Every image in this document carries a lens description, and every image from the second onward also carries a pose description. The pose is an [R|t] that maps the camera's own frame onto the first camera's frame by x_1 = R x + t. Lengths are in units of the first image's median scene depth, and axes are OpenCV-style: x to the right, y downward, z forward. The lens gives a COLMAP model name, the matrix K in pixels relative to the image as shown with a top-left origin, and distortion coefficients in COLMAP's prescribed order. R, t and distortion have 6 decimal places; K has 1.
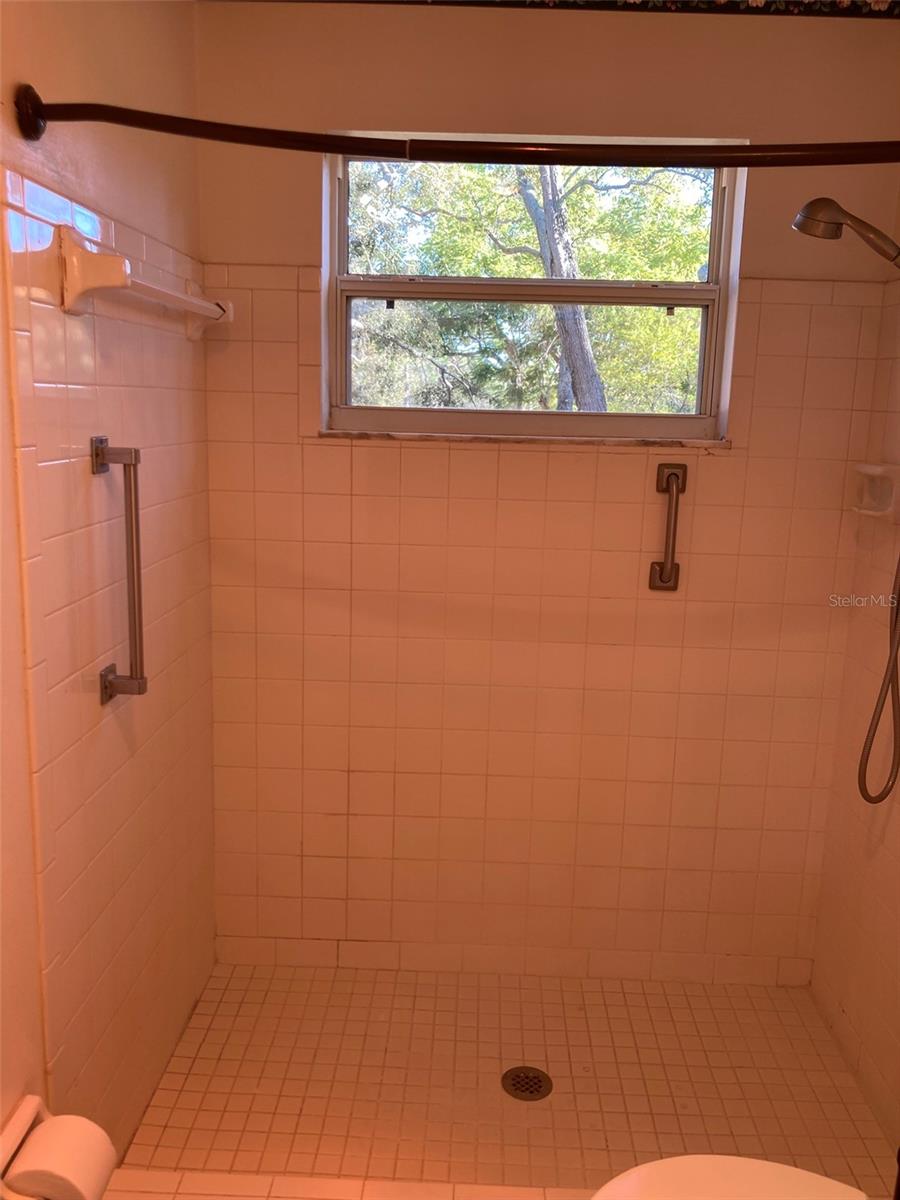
lens RADIAL K [[985.1, 0, 447.8], [0, 985.1, 593.8], [0, 0, 1]] dist [0.029641, -0.040181]
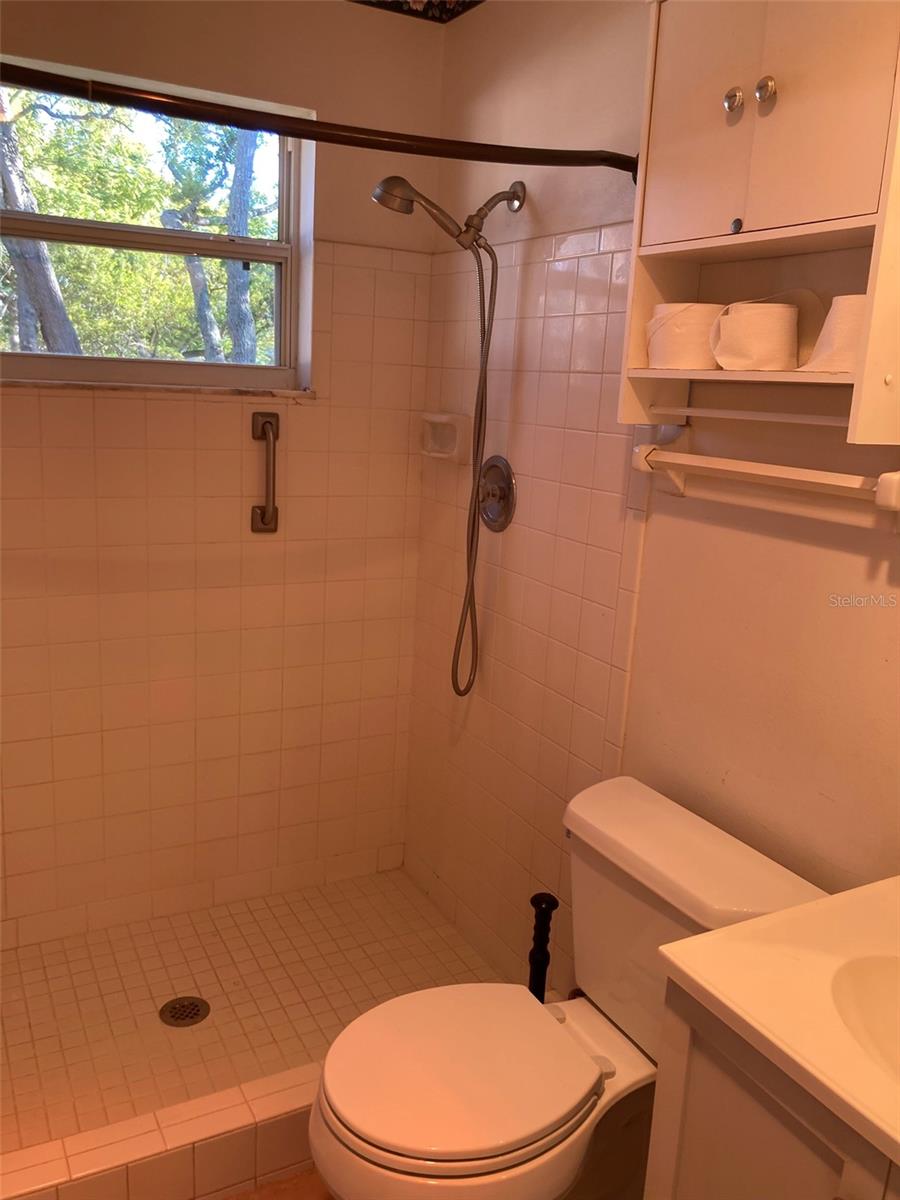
lens RADIAL K [[985.1, 0, 449.8], [0, 985.1, 603.3], [0, 0, 1]] dist [0.029641, -0.040181]
pose [[0.868782, -0.094415, 0.486111, -0.133974], [0.067142, 0.995050, 0.073266, 0.008286], [-0.490622, -0.031014, 0.870821, -0.030002]]
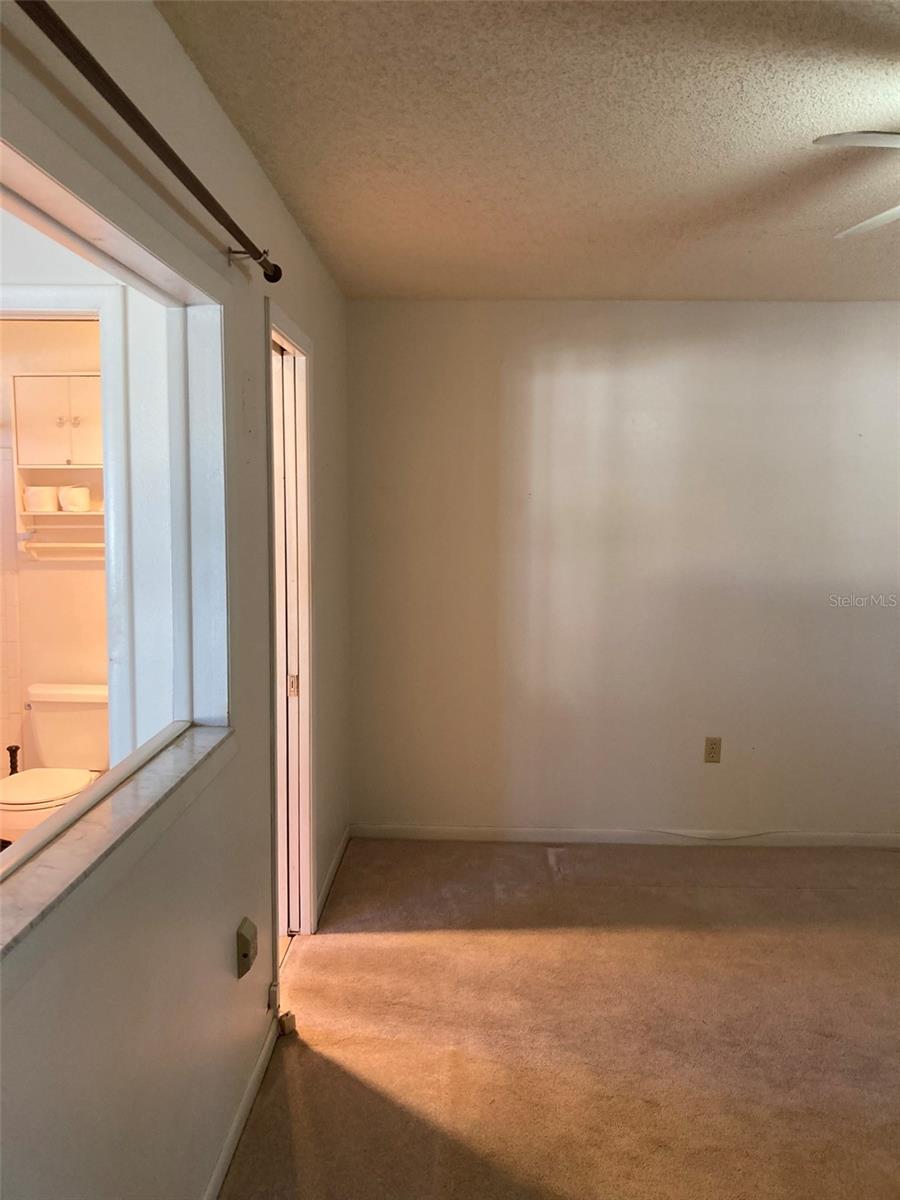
lens RADIAL K [[985.1, 0, 438.7], [0, 985.1, 609.7], [0, 0, 1]] dist [0.029641, -0.040181]
pose [[-0.011789, -0.132072, 0.991170, -2.365509], [0.180358, 0.974701, 0.132023, -0.049864], [-0.983530, 0.180322, 0.012329, -0.314384]]
